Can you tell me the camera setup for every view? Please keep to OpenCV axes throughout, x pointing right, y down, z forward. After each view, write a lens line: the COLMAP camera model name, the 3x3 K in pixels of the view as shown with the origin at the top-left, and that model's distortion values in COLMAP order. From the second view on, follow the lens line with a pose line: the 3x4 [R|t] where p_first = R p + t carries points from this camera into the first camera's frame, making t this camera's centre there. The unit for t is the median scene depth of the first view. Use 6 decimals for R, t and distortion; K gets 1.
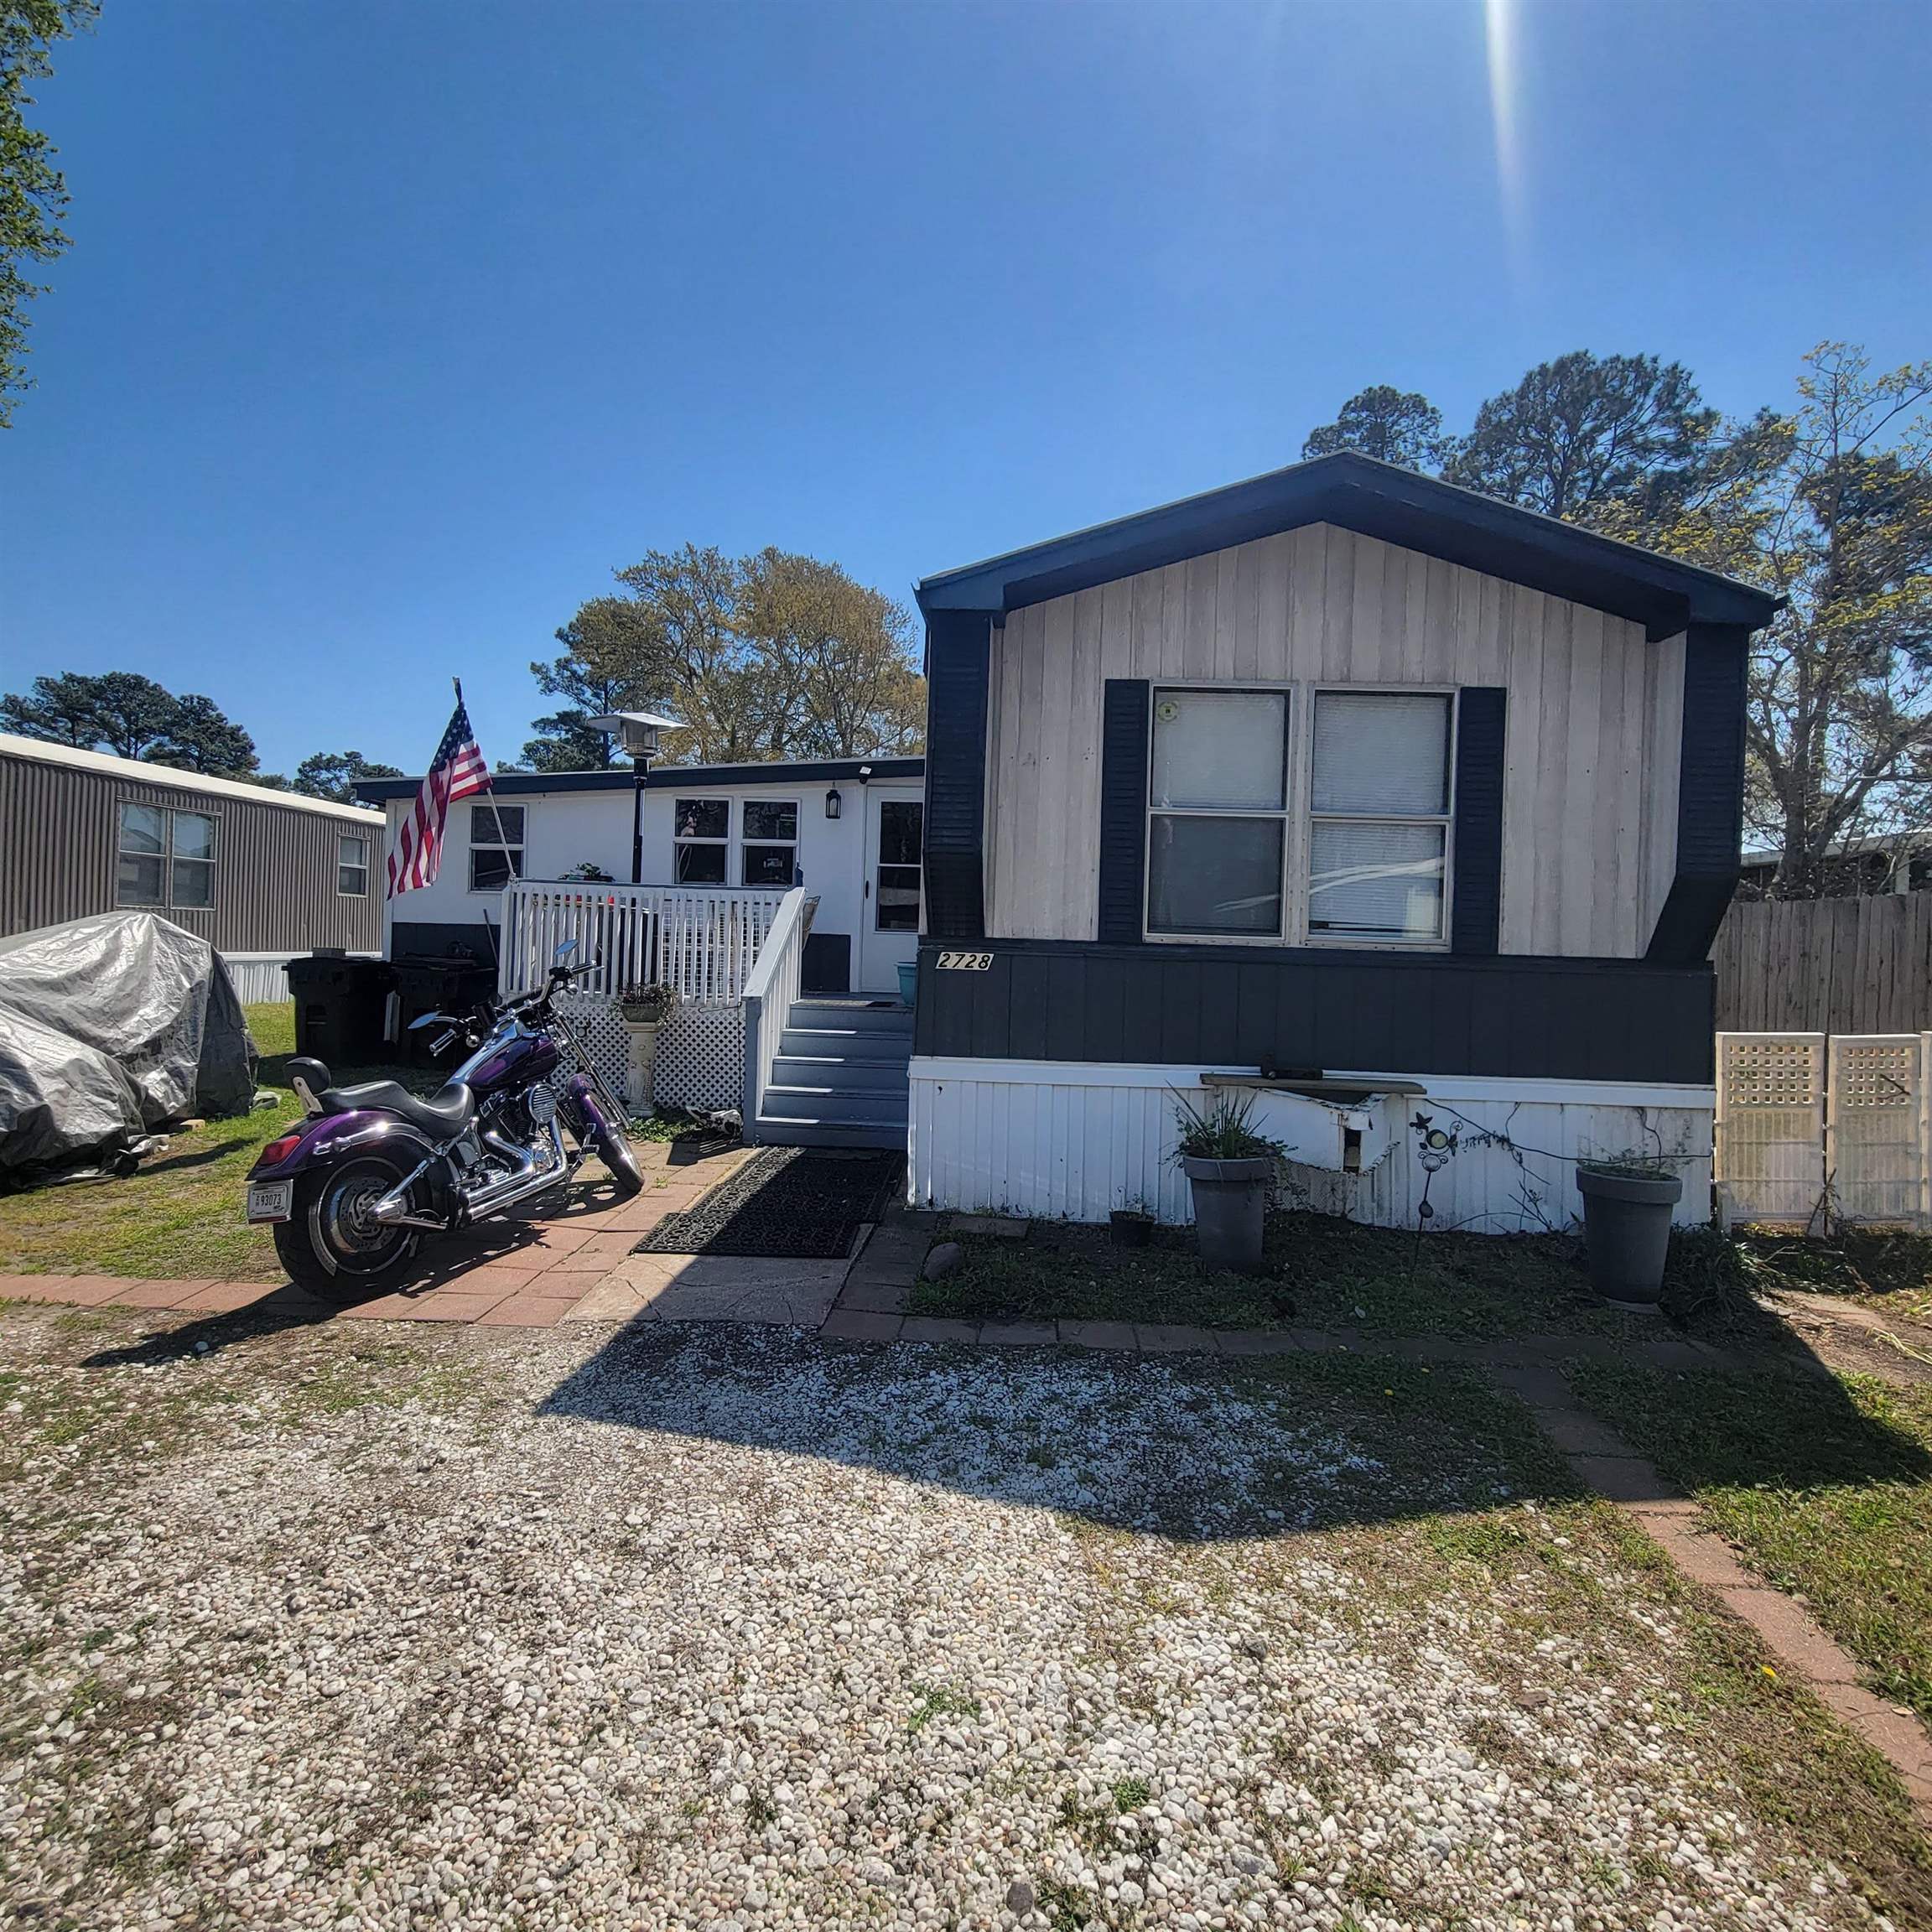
lens RADIAL K [[1068.0, 0, 973.0], [0, 1068.0, 954.1], [0, 0, 1]] dist [0.003152, -0.002180]
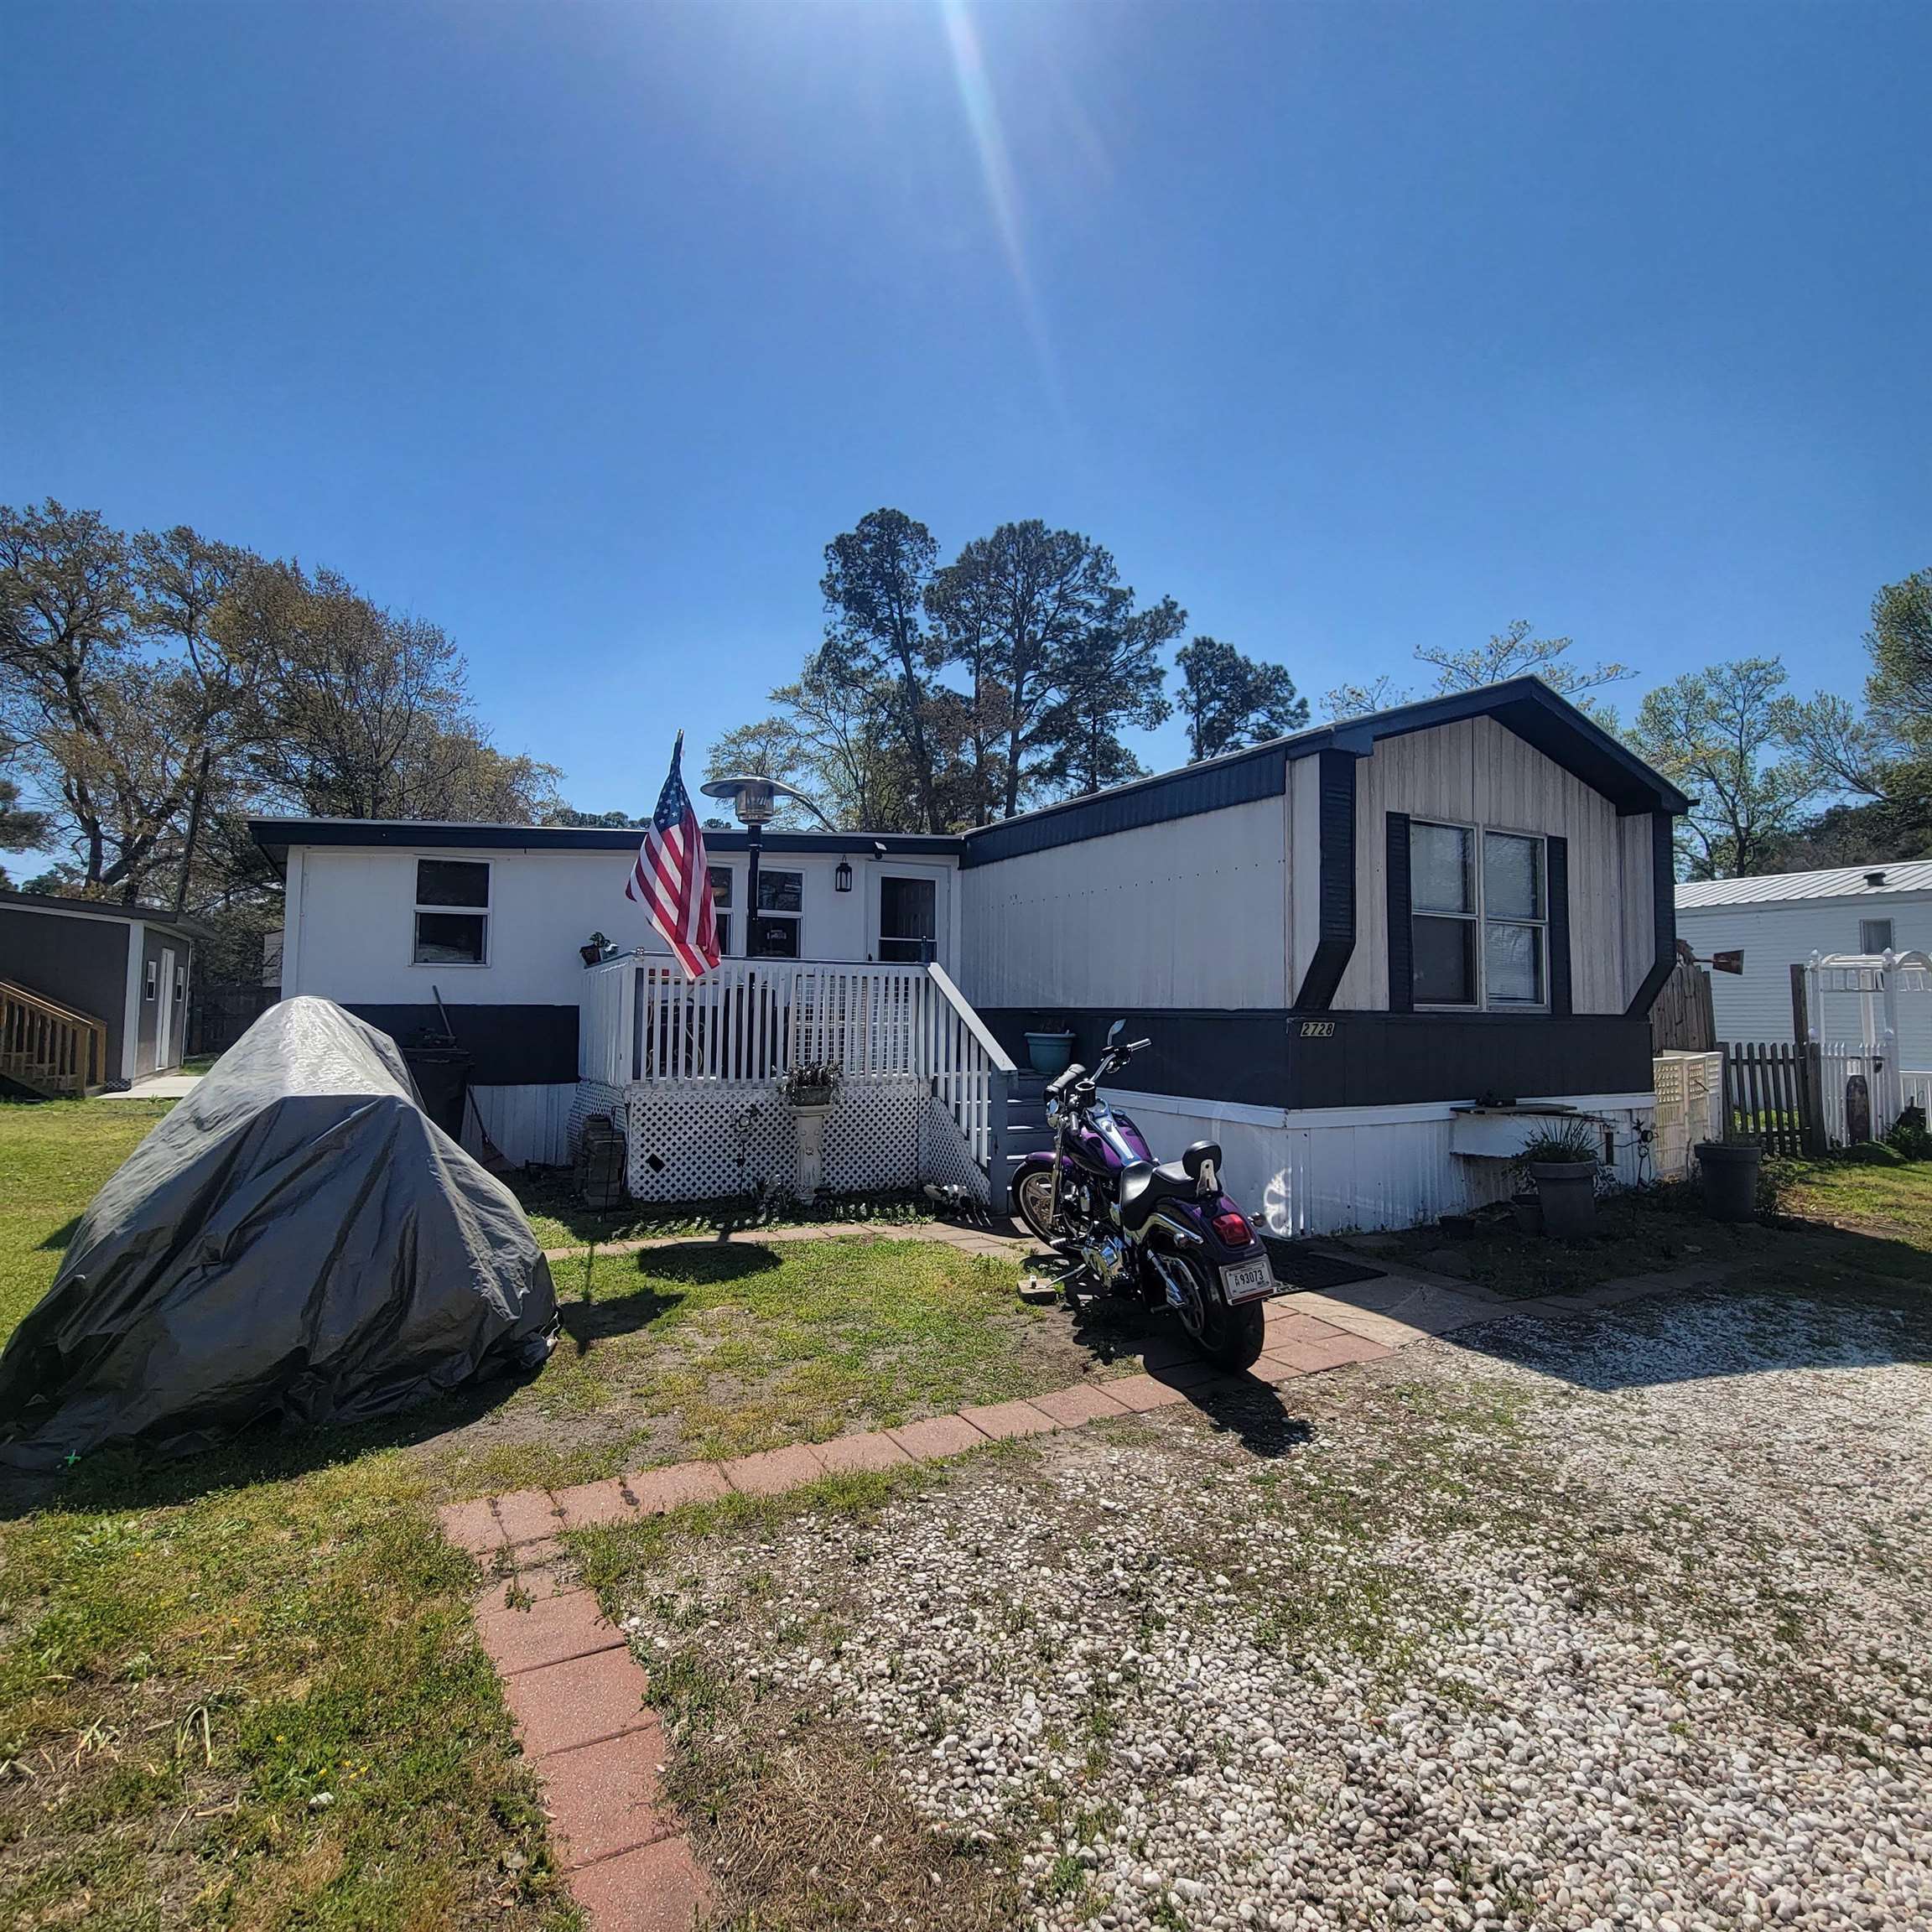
lens RADIAL K [[1068.0, 0, 976.0], [0, 1068.0, 949.0], [0, 0, 1]] dist [0.003152, -0.002180]
pose [[0.848348, 0.008315, 0.529374, -1.004234], [0.024178, 0.998225, -0.054424, -0.028486], [-0.528887, 0.058970, 0.846641, 0.163539]]
